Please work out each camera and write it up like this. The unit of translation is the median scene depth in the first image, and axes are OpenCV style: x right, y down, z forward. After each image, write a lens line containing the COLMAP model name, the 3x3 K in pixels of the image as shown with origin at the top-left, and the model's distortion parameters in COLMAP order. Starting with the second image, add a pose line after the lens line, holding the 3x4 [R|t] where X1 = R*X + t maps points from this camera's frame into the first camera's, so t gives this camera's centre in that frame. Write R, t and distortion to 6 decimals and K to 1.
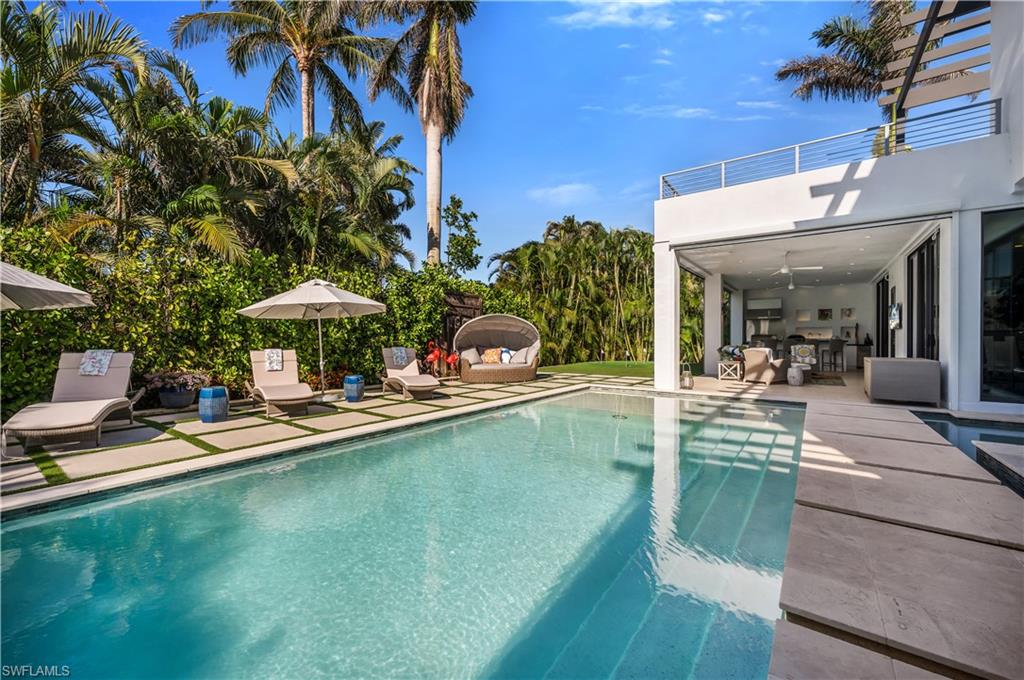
lens RADIAL K [[411.4, 0, 512.5], [0, 411.4, 339.9], [0, 0, 1]] dist [-0.003130, -0.000804]
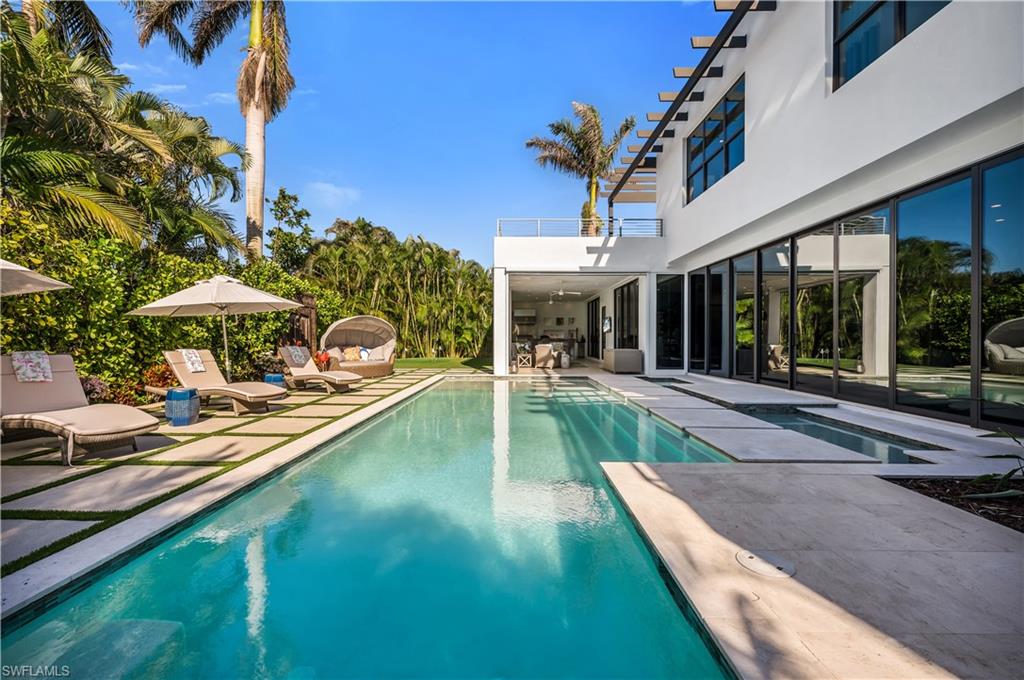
lens RADIAL K [[411.4, 0, 512.1], [0, 411.4, 339.0], [0, 0, 1]] dist [-0.003130, -0.000804]
pose [[0.805912, -0.001045, 0.592034, -0.344828], [0.001423, 0.999999, -0.000173, 0.000200], [-0.592033, 0.000982, 0.805913, -0.111739]]
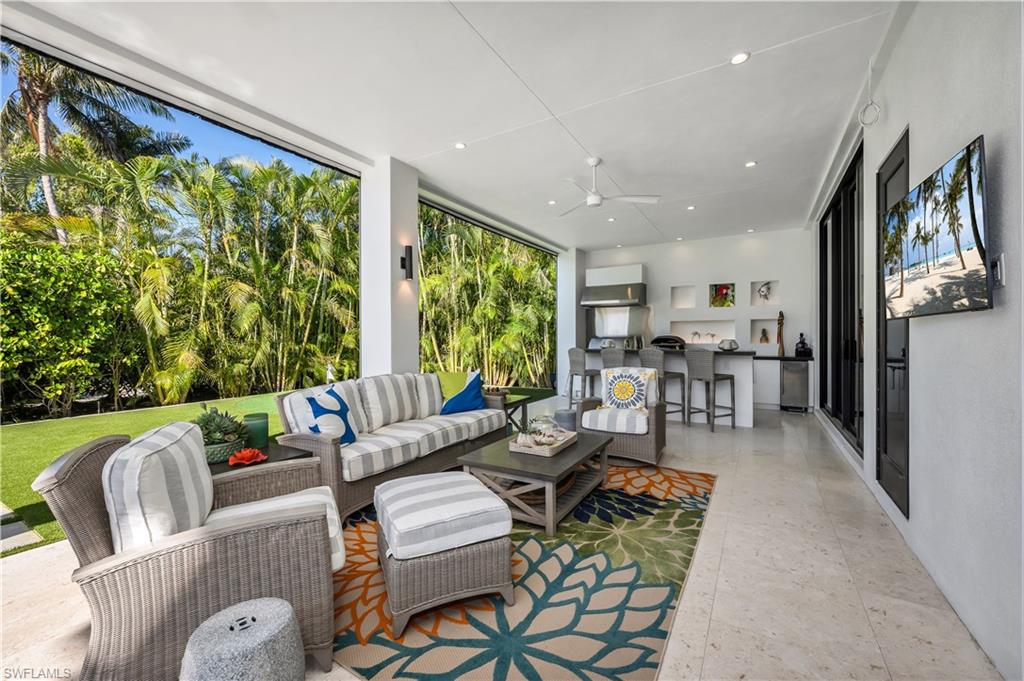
lens RADIAL K [[411.4, 0, 509.3], [0, 411.4, 338.0], [0, 0, 1]] dist [-0.003130, -0.000804]
pose [[0.996696, -0.004513, 0.081094, 0.670277], [0.004431, 0.999989, 0.001194, -0.017186], [-0.081099, -0.000831, 0.996706, 0.759979]]
